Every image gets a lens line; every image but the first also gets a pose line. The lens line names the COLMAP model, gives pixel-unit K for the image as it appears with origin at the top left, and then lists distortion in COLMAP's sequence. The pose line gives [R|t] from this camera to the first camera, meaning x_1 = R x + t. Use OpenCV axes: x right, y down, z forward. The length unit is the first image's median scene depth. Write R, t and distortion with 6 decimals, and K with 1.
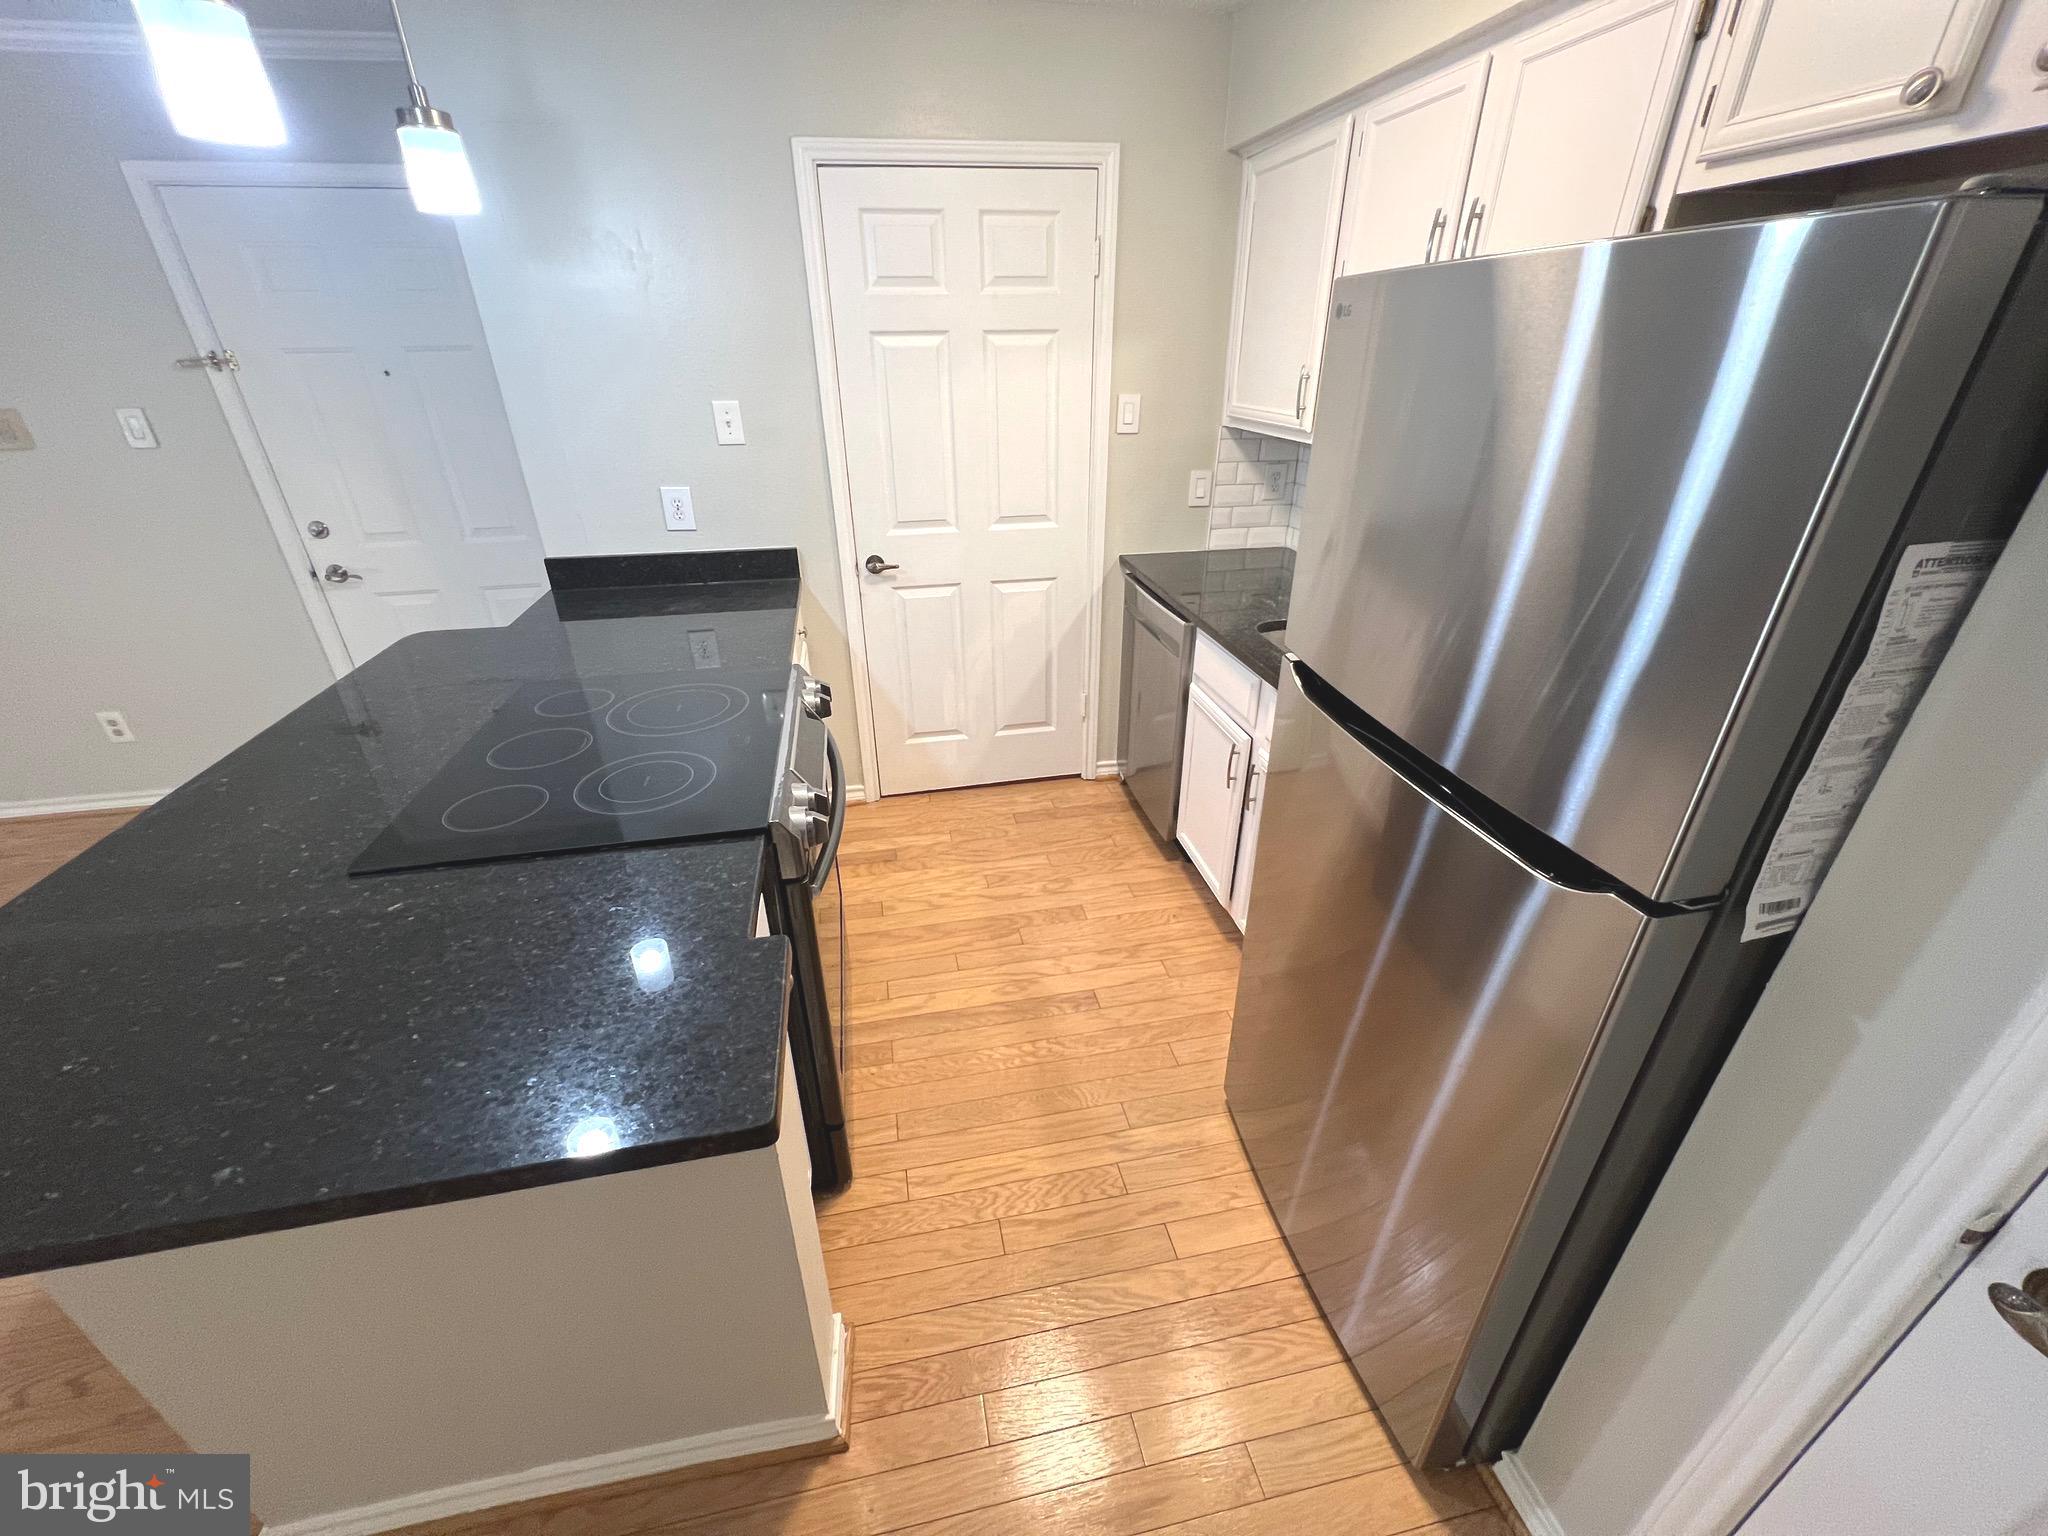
lens RADIAL K [[817.7, 0, 1019.3], [0, 817.7, 769.2], [0, 0, 1]] dist [-0.000605, -0.000141]
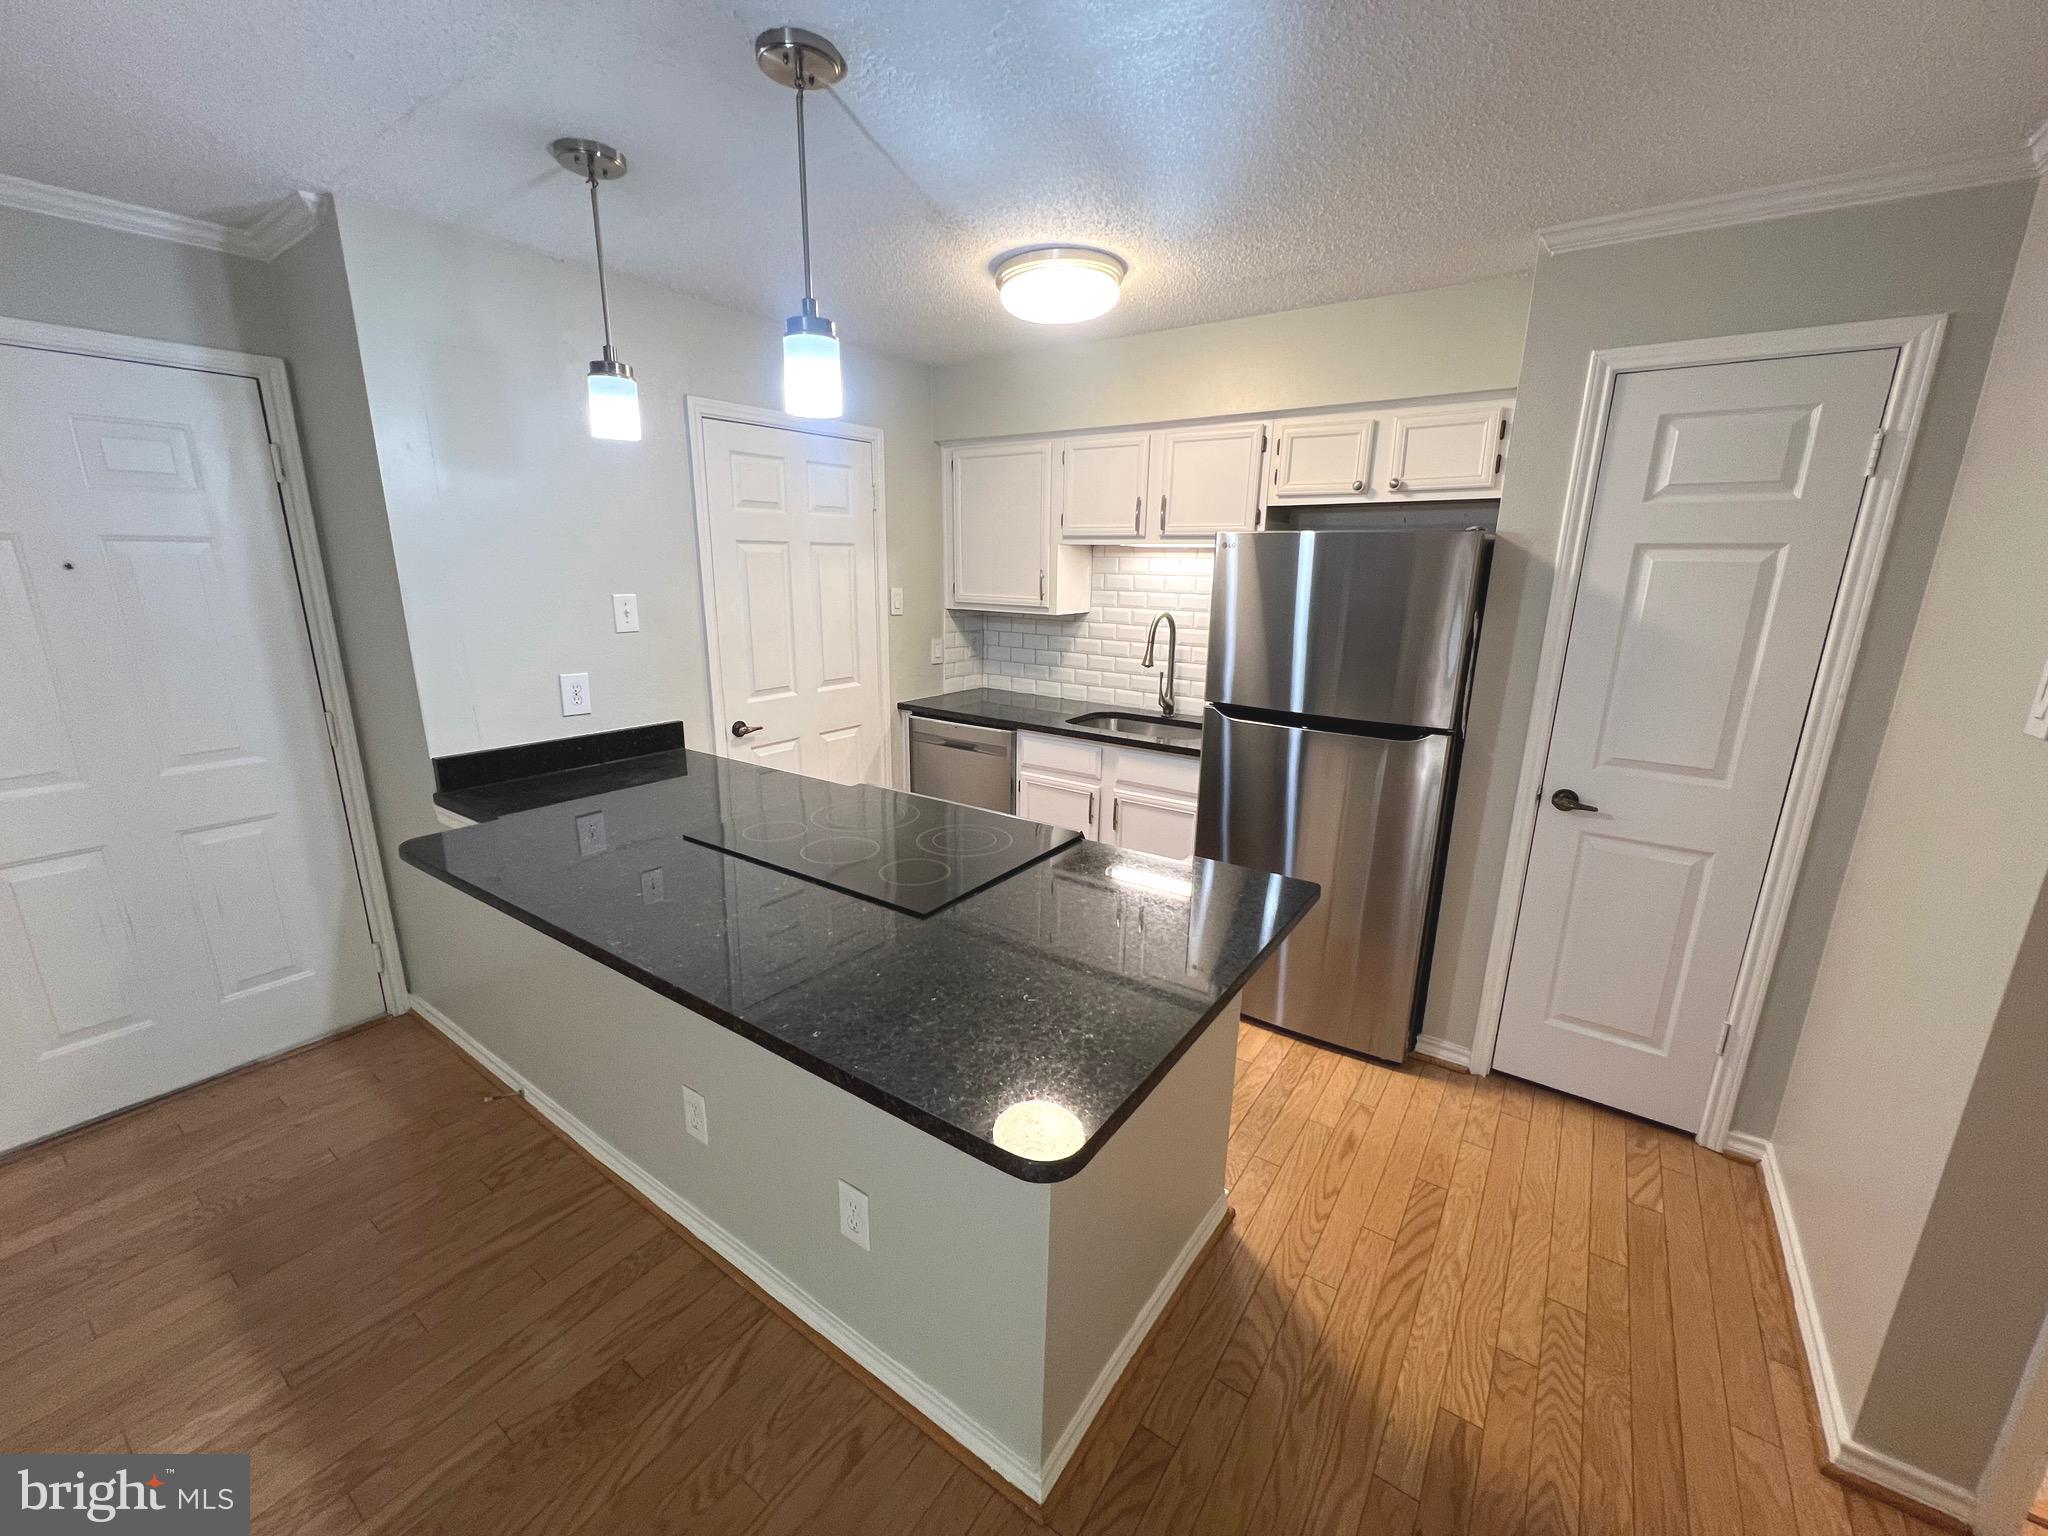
lens RADIAL K [[817.7, 0, 1017.9], [0, 817.7, 769.9], [0, 0, 1]] dist [-0.000605, -0.000141]
pose [[0.721508, -0.153456, 0.675186, -0.687507], [0.300328, 0.947986, -0.105474, 0.039104], [-0.623882, 0.278878, 0.730067, -0.050120]]
